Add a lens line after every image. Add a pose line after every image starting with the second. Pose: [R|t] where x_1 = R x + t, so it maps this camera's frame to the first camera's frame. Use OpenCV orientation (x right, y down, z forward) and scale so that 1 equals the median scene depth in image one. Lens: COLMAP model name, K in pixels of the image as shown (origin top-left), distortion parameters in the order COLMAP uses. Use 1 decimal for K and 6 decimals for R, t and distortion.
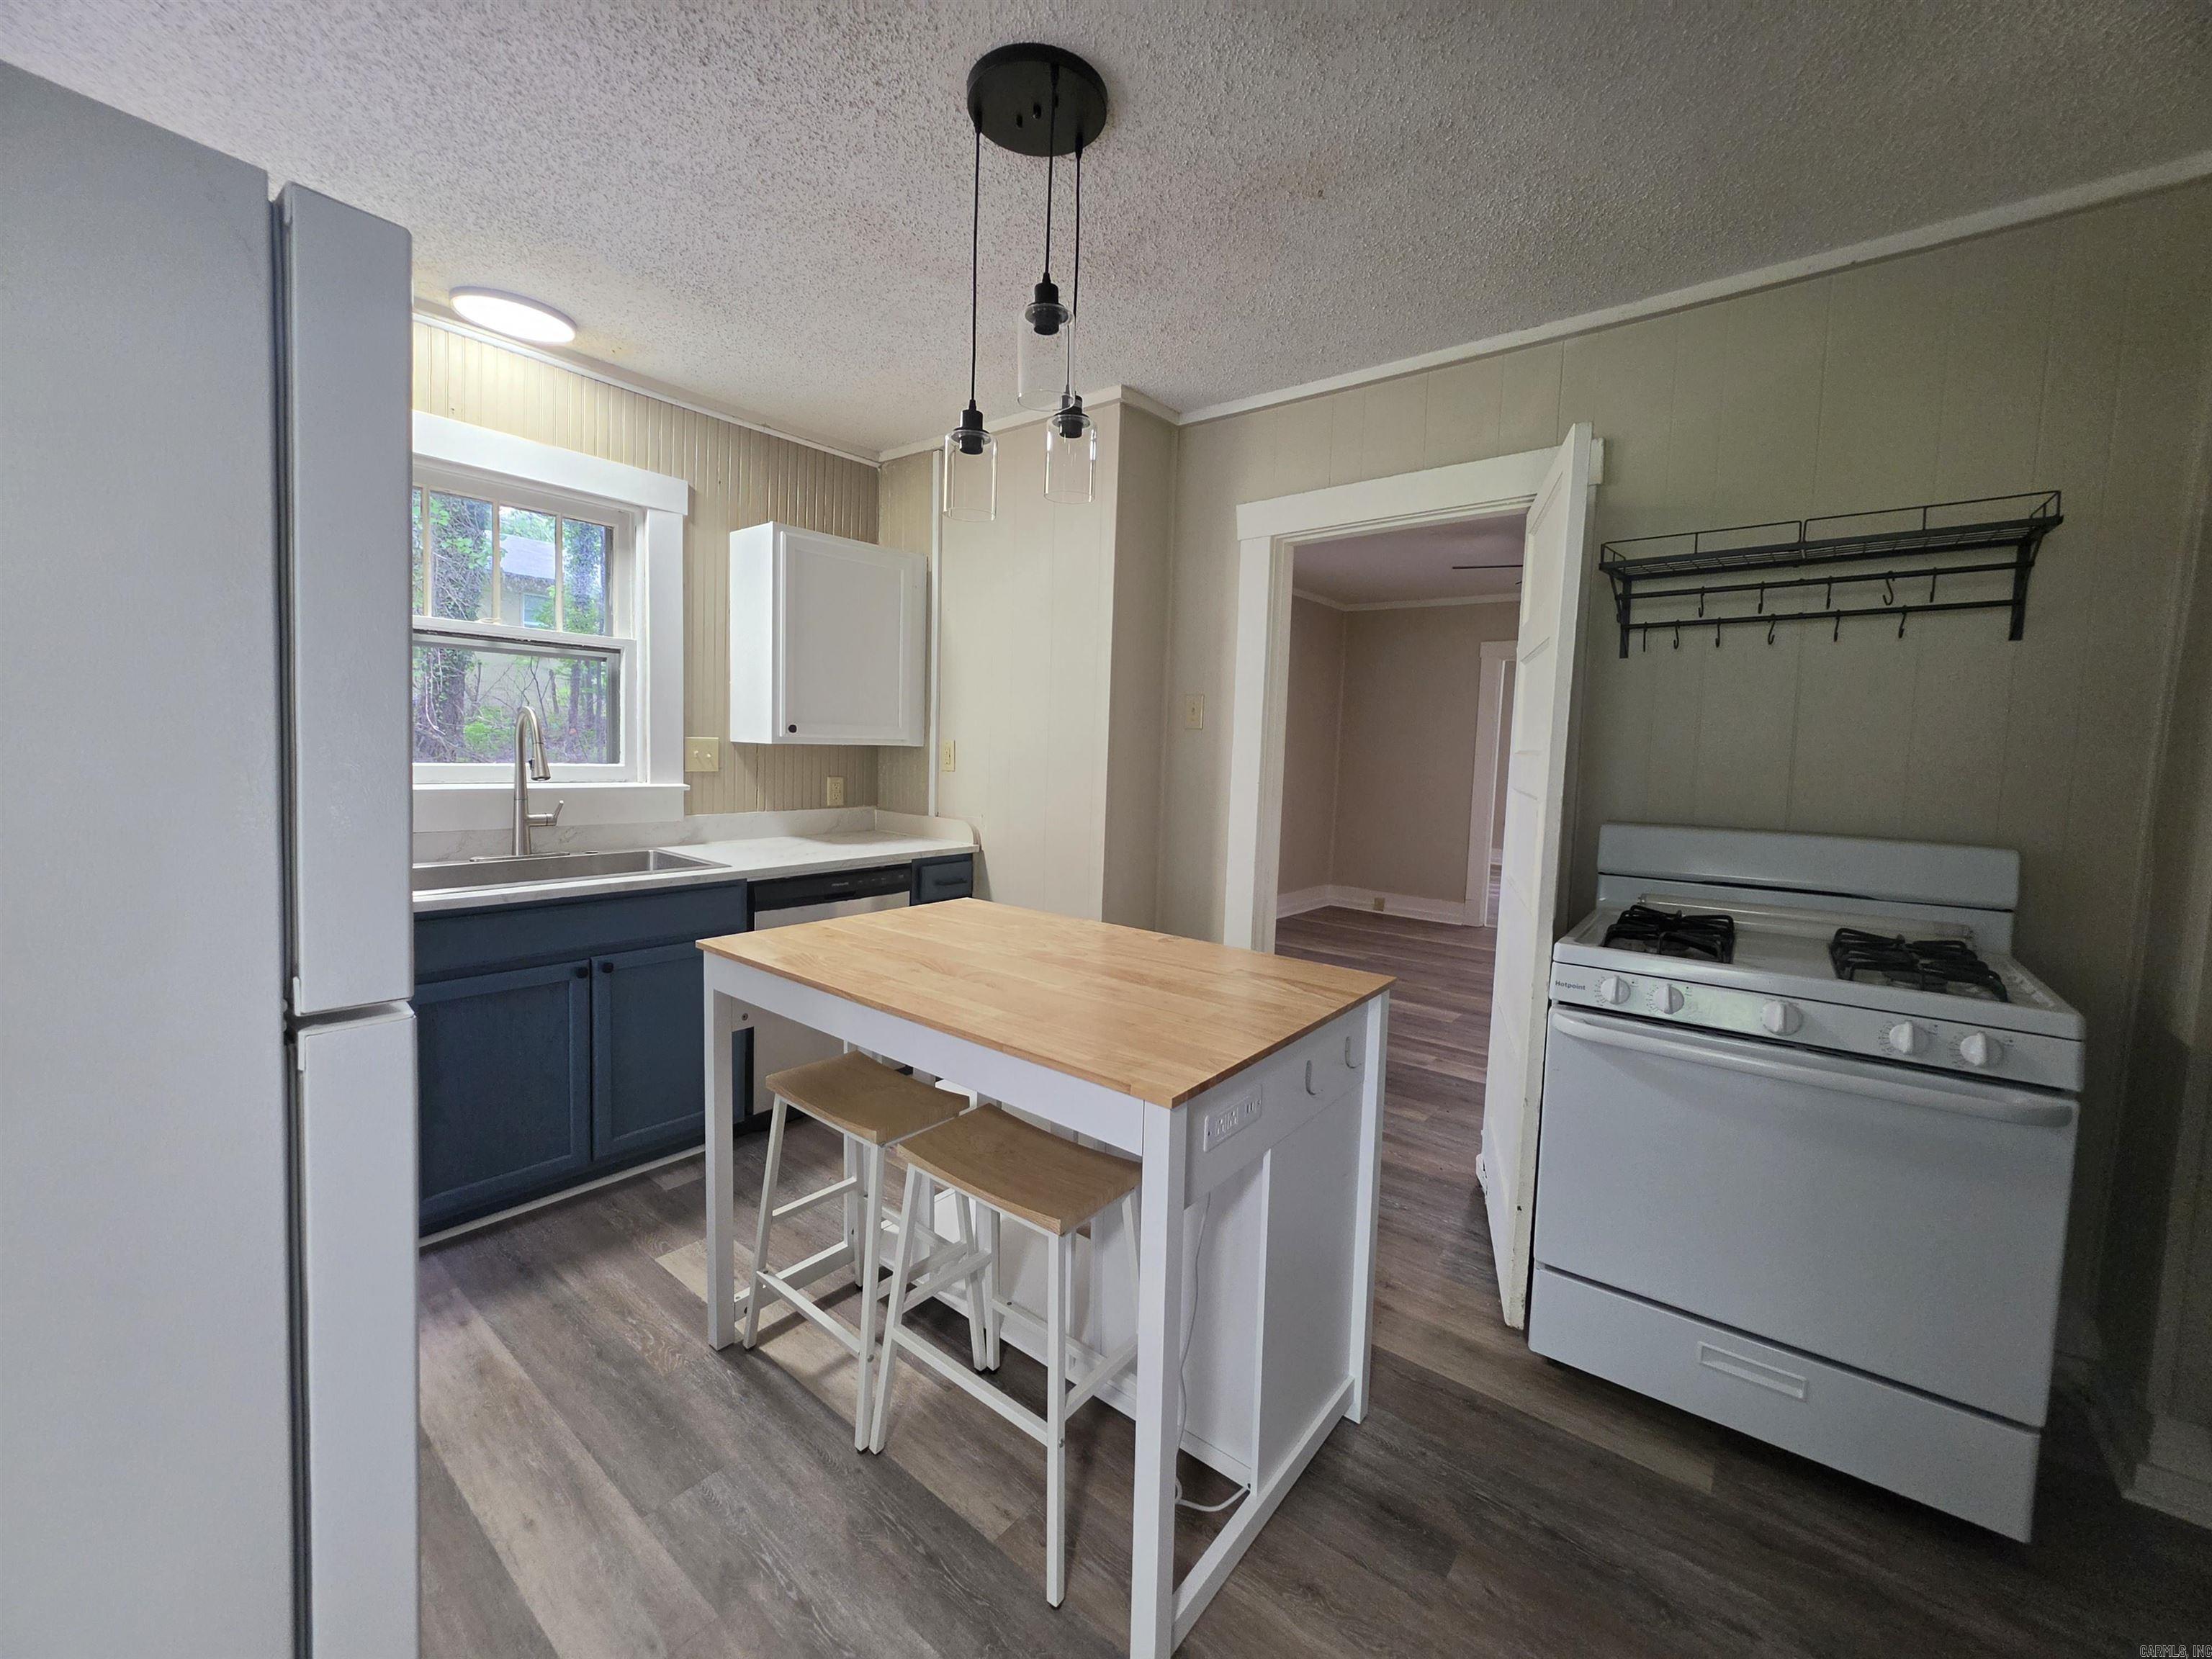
lens RADIAL K [[889.5, 0, 1103.6], [0, 889.5, 810.0], [0, 0, 1]] dist [-0.002100, 0.000696]
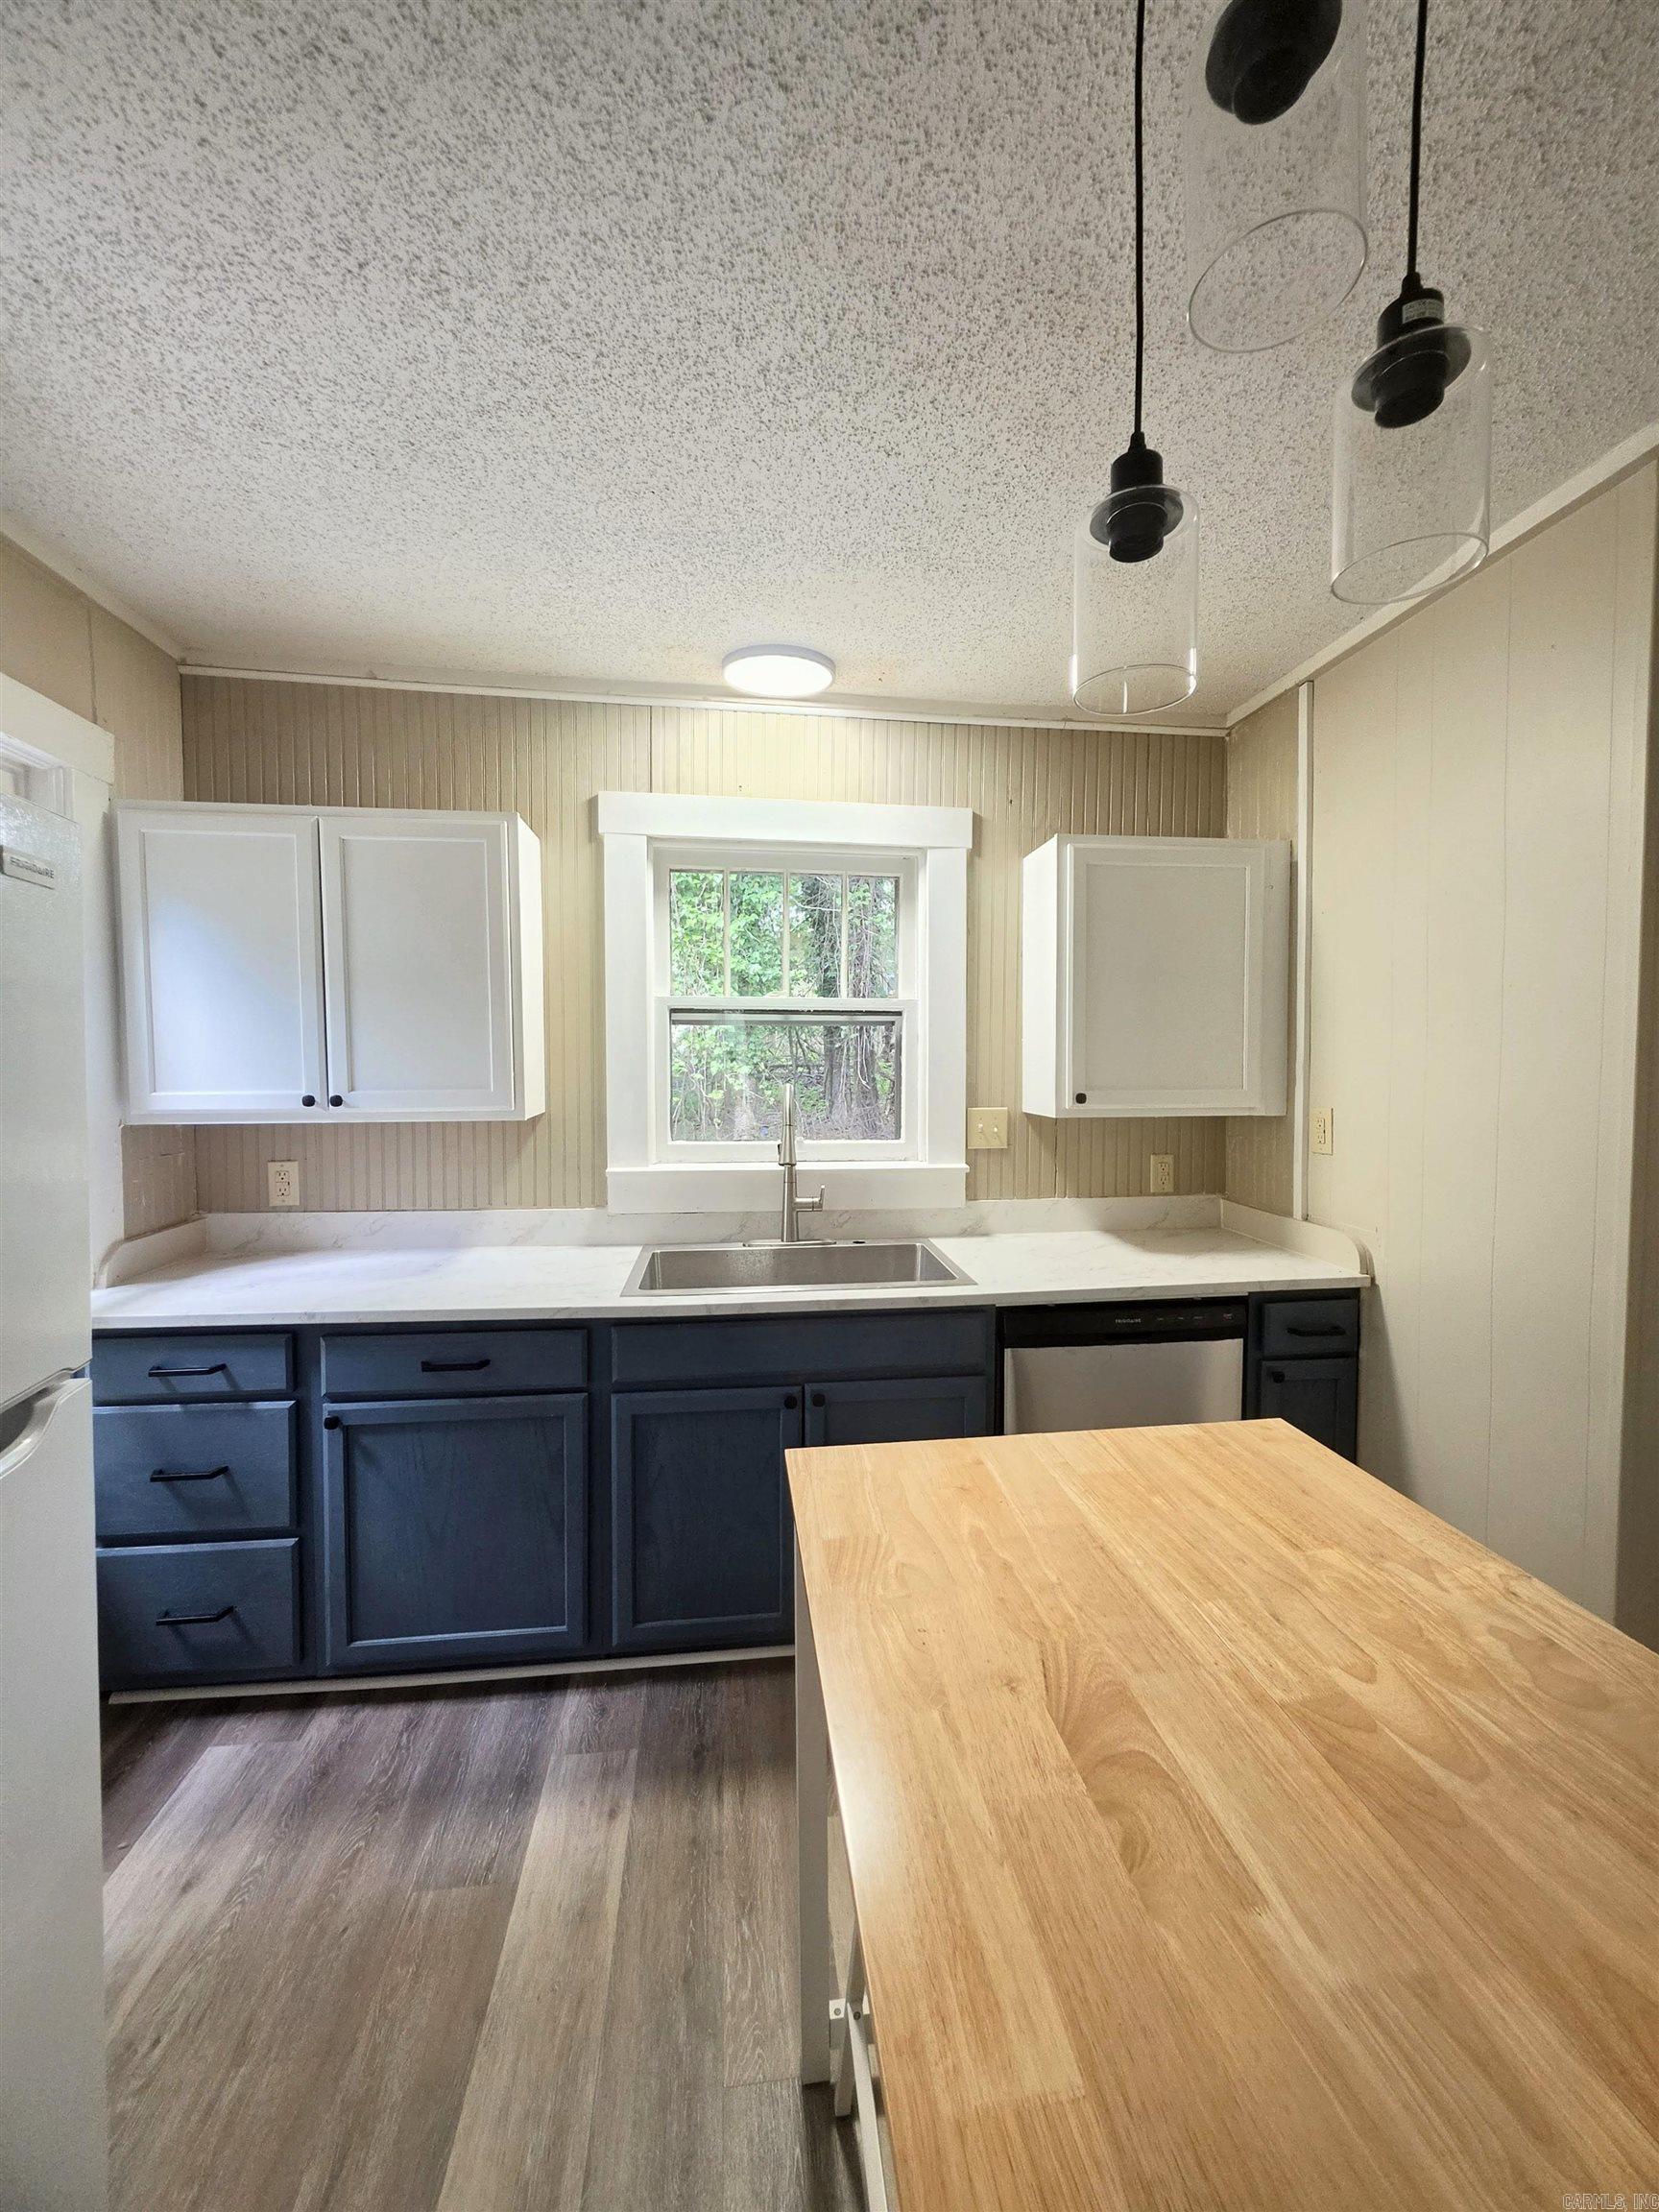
lens RADIAL K [[889.5, 0, 842.2], [0, 889.5, 1098.4], [0, 0, 1]] dist [-0.002100, 0.000696]
pose [[0.724500, -0.005889, -0.689249, 0.034828], [-0.027396, 0.998927, -0.037332, -0.076973], [0.688730, 0.045930, 0.723562, 0.414508]]
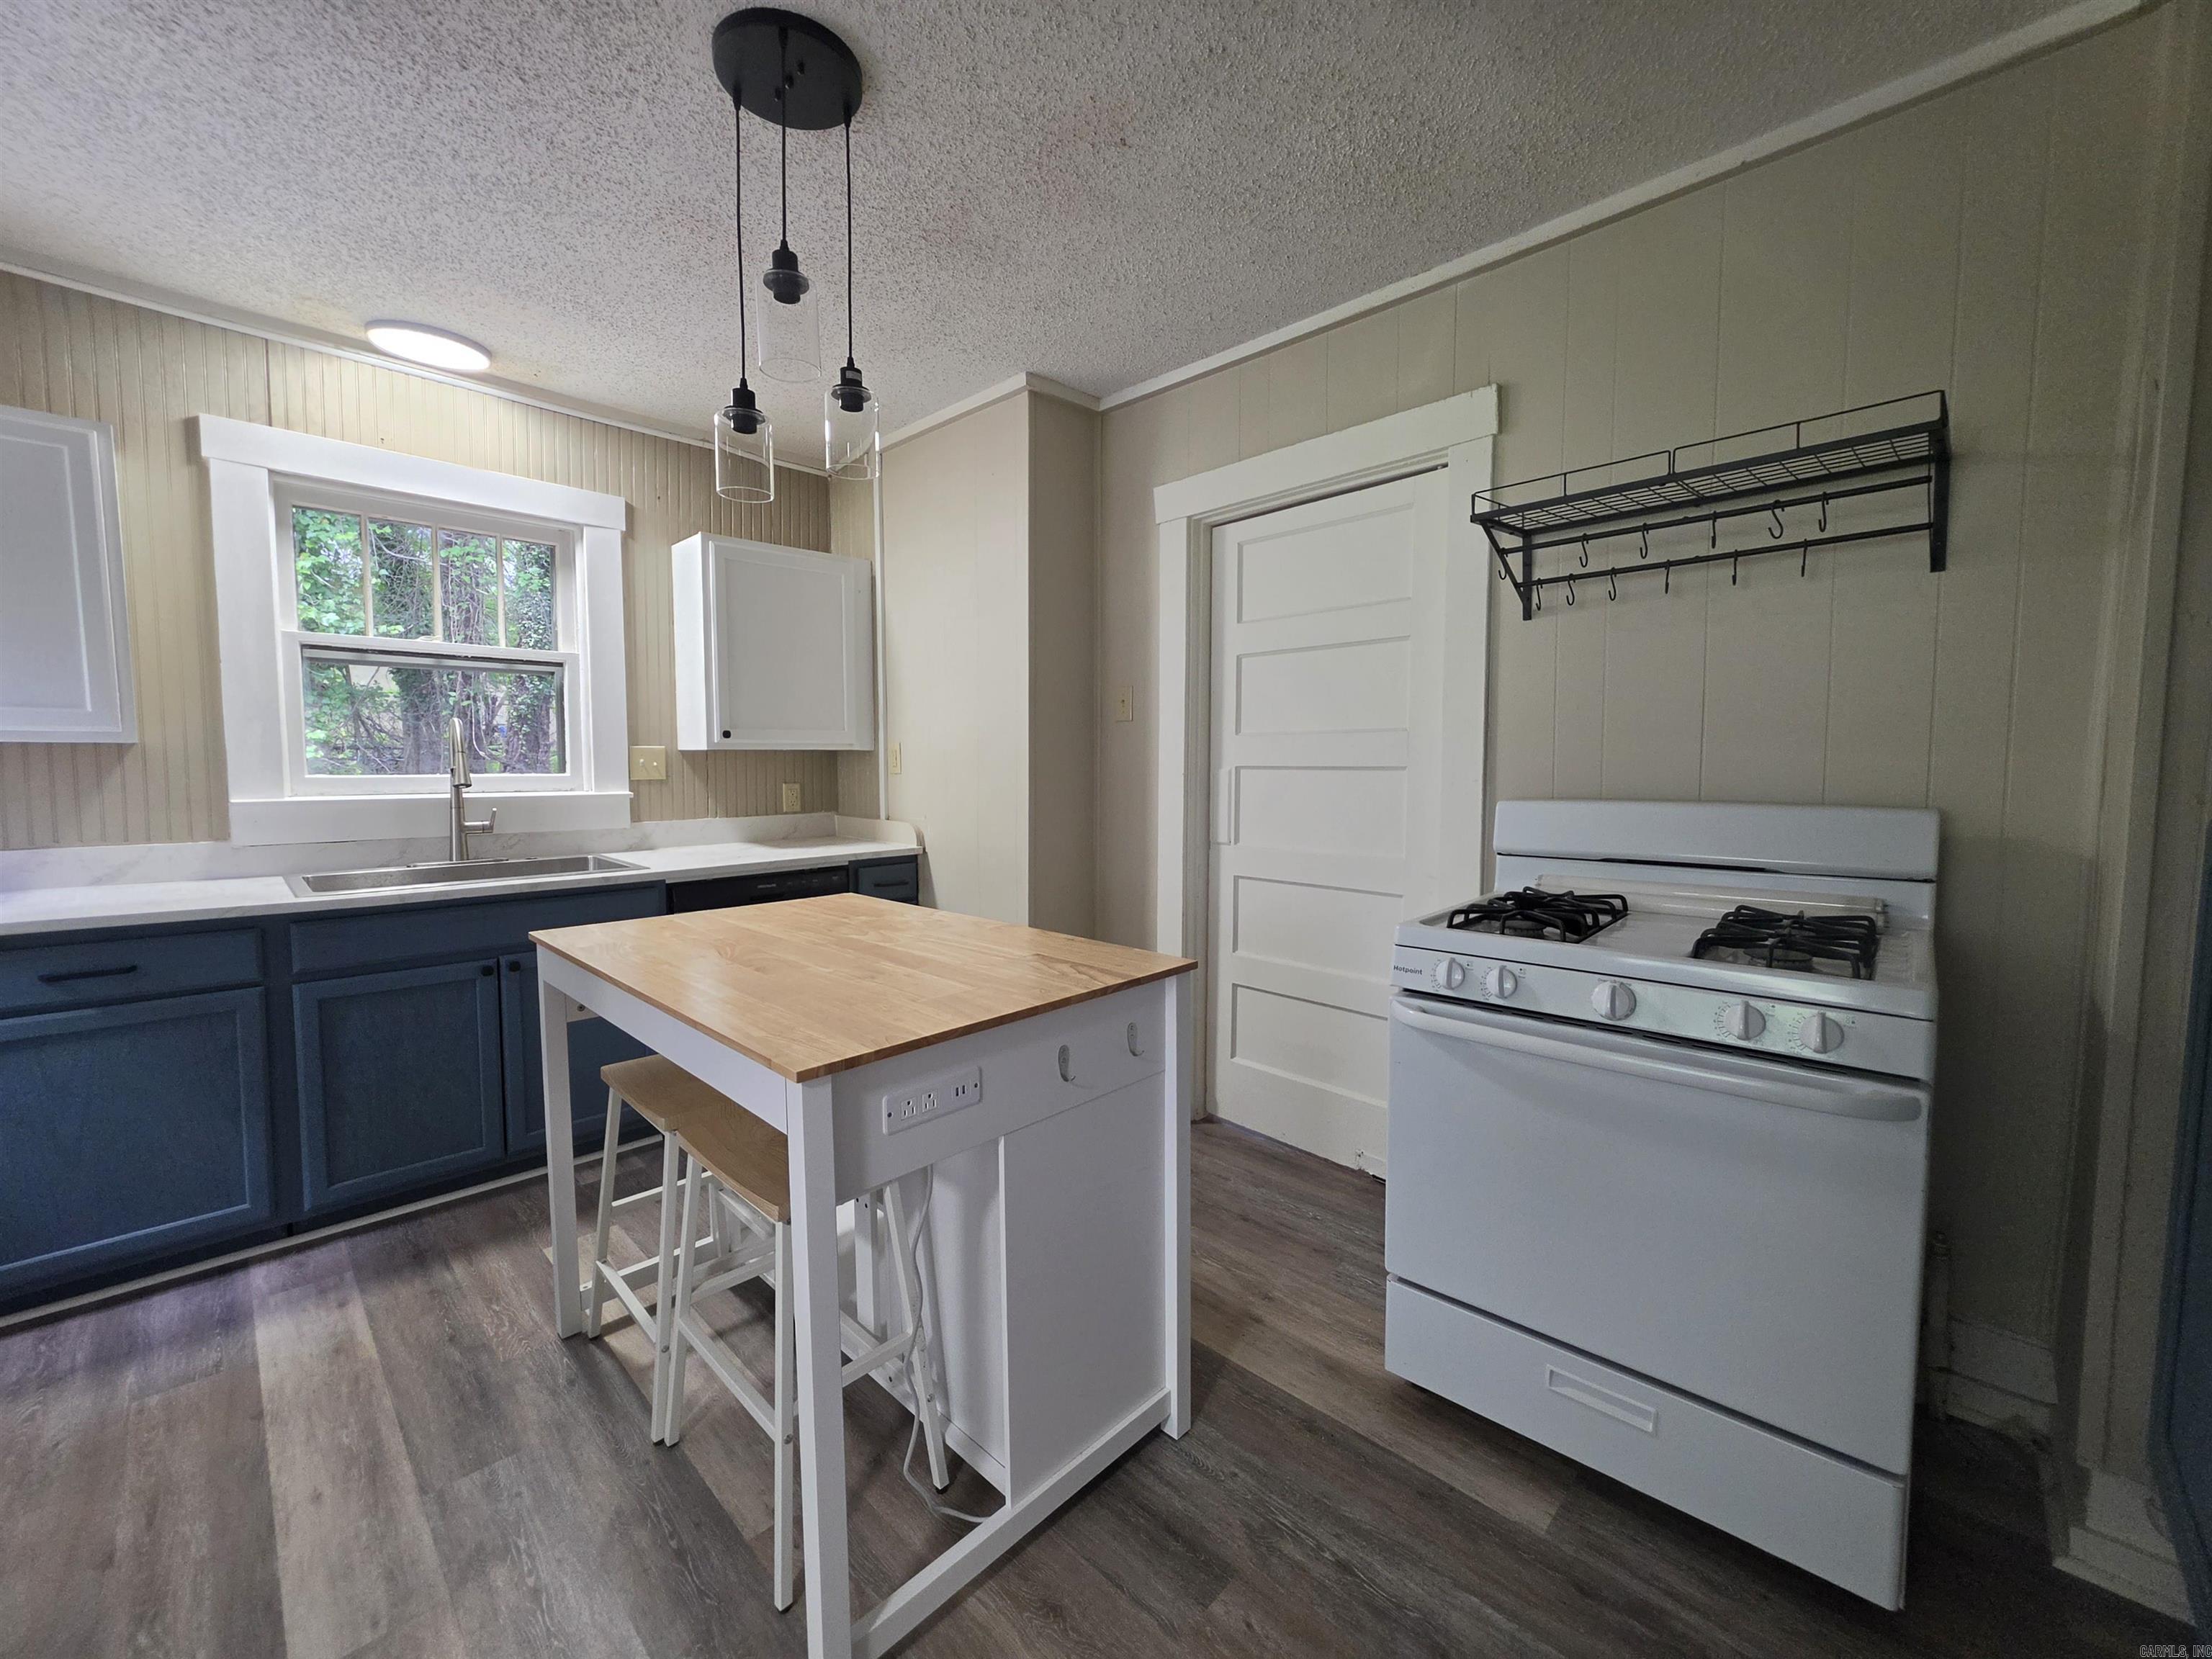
lens RADIAL K [[893.8, 0, 1102.0], [0, 893.8, 817.8], [0, 0, 1]] dist [-0.005855, 0.002961]
pose [[0.994664, -0.023956, -0.100347, 0.235901], [0.022976, 0.999676, -0.010910, 0.033294], [0.100576, 0.008546, 0.994893, 0.039225]]
